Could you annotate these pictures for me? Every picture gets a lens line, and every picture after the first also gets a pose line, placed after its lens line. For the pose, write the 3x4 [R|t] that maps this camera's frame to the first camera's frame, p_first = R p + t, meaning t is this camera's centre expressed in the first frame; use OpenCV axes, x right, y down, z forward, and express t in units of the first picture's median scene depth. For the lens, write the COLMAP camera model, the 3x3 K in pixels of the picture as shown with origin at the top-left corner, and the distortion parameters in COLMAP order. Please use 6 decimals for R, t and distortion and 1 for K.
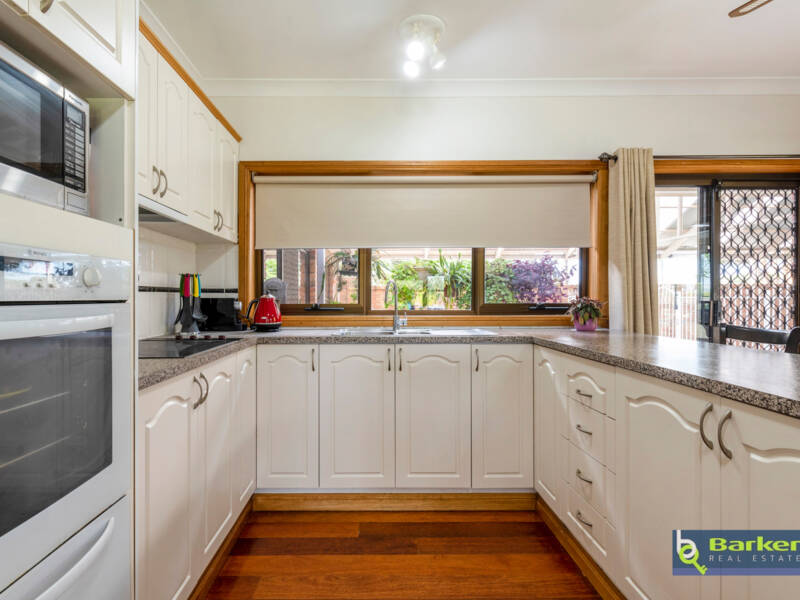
lens RADIAL K [[439.5, 0, 400.0], [0, 439.5, 300.0], [0, 0, 1]] dist [0.000462, 0.000093]
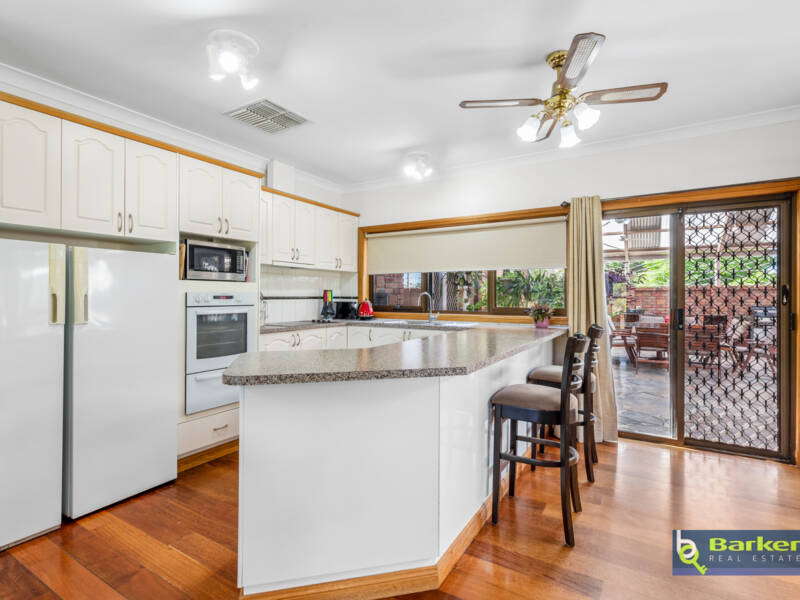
lens RADIAL K [[407.4, 0, 400.0], [0, 407.4, 300.0], [0, 0, 1]] dist [0.000447, 0.000056]
pose [[0.853100, 0.009840, -0.521655, 0.702966], [-0.008121, 0.999951, 0.005581, -0.023464], [0.521685, -0.000525, 0.853138, -0.381649]]
